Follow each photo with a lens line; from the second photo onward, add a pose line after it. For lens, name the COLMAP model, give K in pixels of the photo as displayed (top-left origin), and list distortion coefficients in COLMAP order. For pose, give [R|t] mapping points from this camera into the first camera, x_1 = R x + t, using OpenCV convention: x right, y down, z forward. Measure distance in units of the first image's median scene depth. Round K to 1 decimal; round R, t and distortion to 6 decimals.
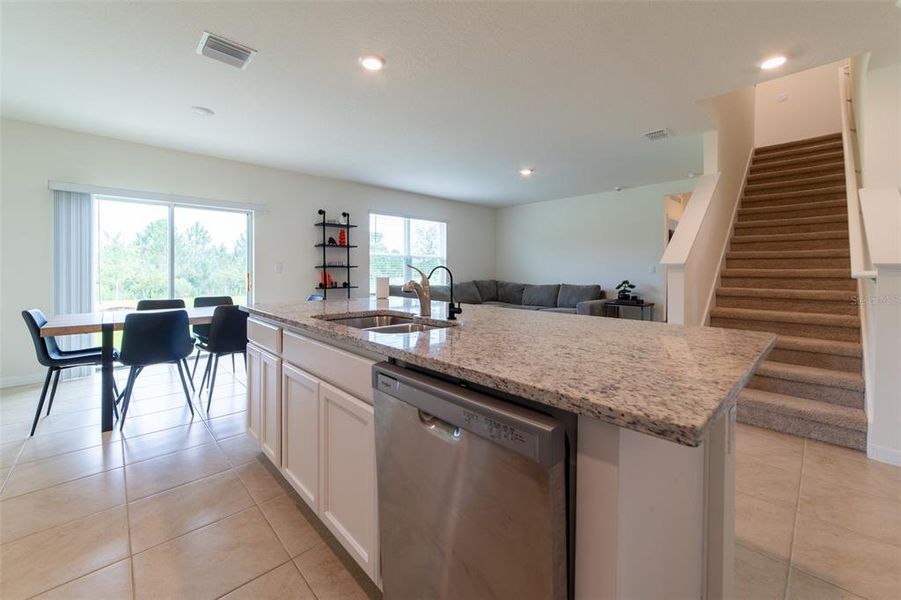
lens RADIAL K [[361.9, 0, 455.6], [0, 361.9, 269.8], [0, 0, 1]] dist [-0.004146, 0.000063]
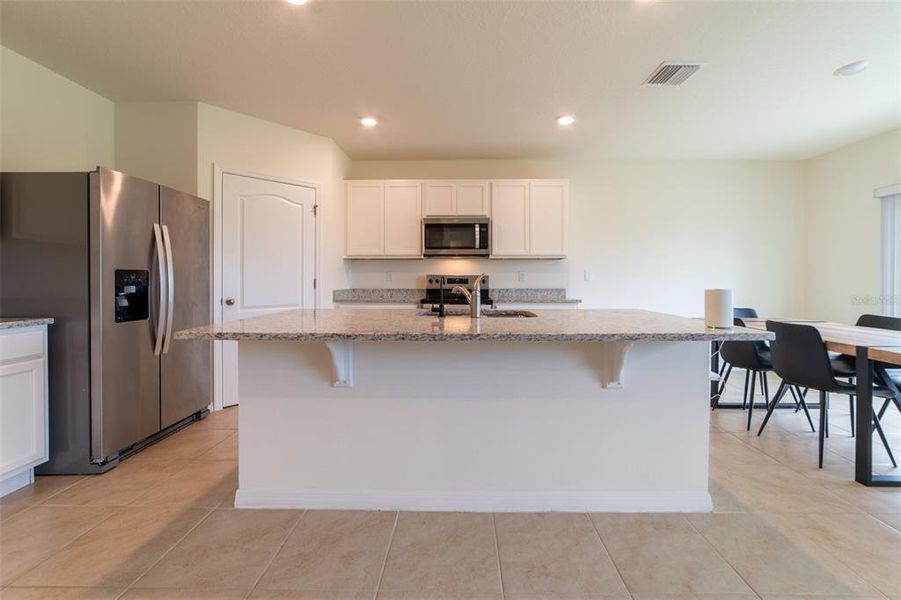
lens RADIAL K [[344.2, 0, 456.7], [0, 344.2, 279.2], [0, 0, 1]] dist [-0.003473, 0.000299]
pose [[-0.690448, 0.000974, -0.723381, 0.218103], [0.001309, 0.999999, 0.000097, 0.002022], [0.723381, -0.000879, -0.690449, 0.495374]]
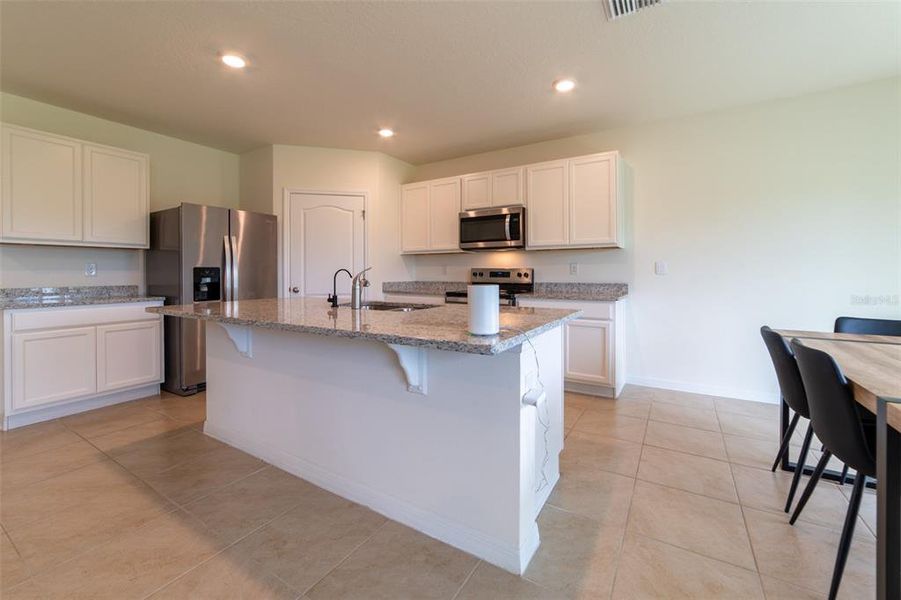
lens RADIAL K [[350.3, 0, 487.8], [0, 350.3, 273.4], [0, 0, 1]] dist [-0.002406, 0.000592]
pose [[-0.952917, 0.004650, -0.303196, -0.056691], [0.004401, 0.999989, 0.001503, 0.002754], [0.303199, 0.000098, -0.952927, 0.663788]]
